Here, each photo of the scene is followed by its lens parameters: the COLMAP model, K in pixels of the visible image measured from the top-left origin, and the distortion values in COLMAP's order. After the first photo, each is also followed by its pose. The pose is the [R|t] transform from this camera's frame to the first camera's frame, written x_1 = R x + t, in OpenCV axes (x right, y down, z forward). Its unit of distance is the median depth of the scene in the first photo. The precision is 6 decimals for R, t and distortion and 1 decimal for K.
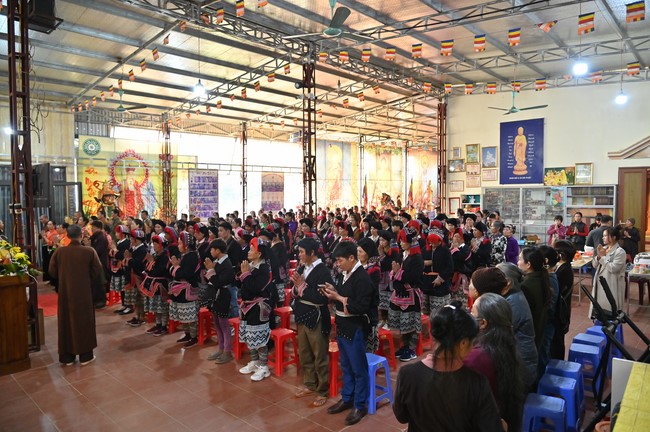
lens RADIAL K [[444.0, 0, 325.0], [0, 444.0, 216.0], [0, 0, 1]] dist [-0.029594, -0.000082]
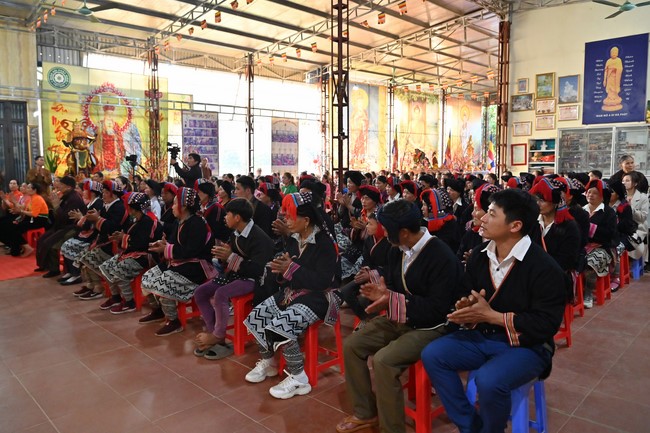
lens RADIAL K [[476.0, 0, 315.7], [0, 476.0, 213.7], [0, 0, 1]] dist [-0.033879, 0.001591]
pose [[0.998999, 0.005560, -0.044390, -0.026351], [-0.003347, 0.998755, 0.049771, 0.039948], [0.044611, -0.049572, 0.997774, 0.147410]]
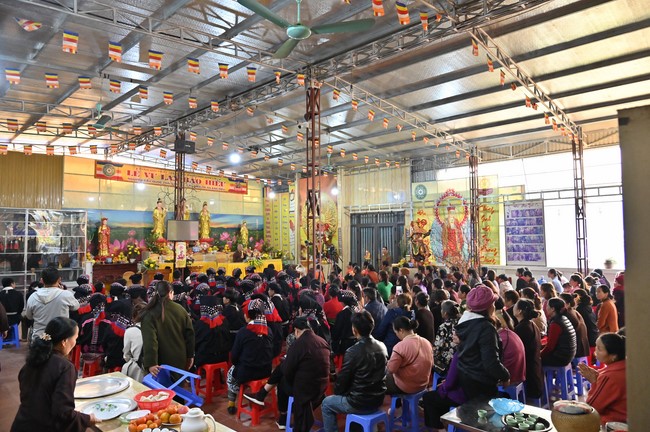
lens RADIAL K [[452.3, 0, 325.0], [0, 452.3, 216.0], [0, 0, 1]] dist [-0.030155, -0.001653]
pose [[-0.023796, -0.048955, -0.998517, 0.584528], [-0.045739, 0.997808, -0.047830, -0.023582], [0.998670, 0.044533, -0.025983, 0.707925]]
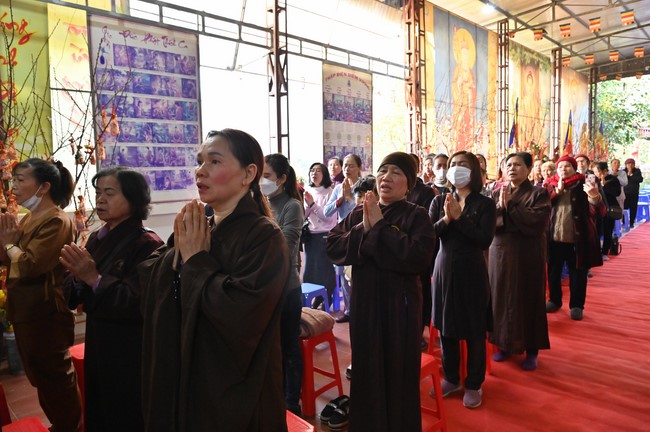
lens RADIAL K [[444.0, 0, 325.0], [0, 444.0, 216.0], [0, 0, 1]] dist [-0.029594, -0.000082]
pose [[0.999767, -0.021087, 0.004589, -0.172550], [0.020877, 0.998907, 0.041832, 0.011296], [-0.005466, -0.041726, 0.999114, 0.754358]]
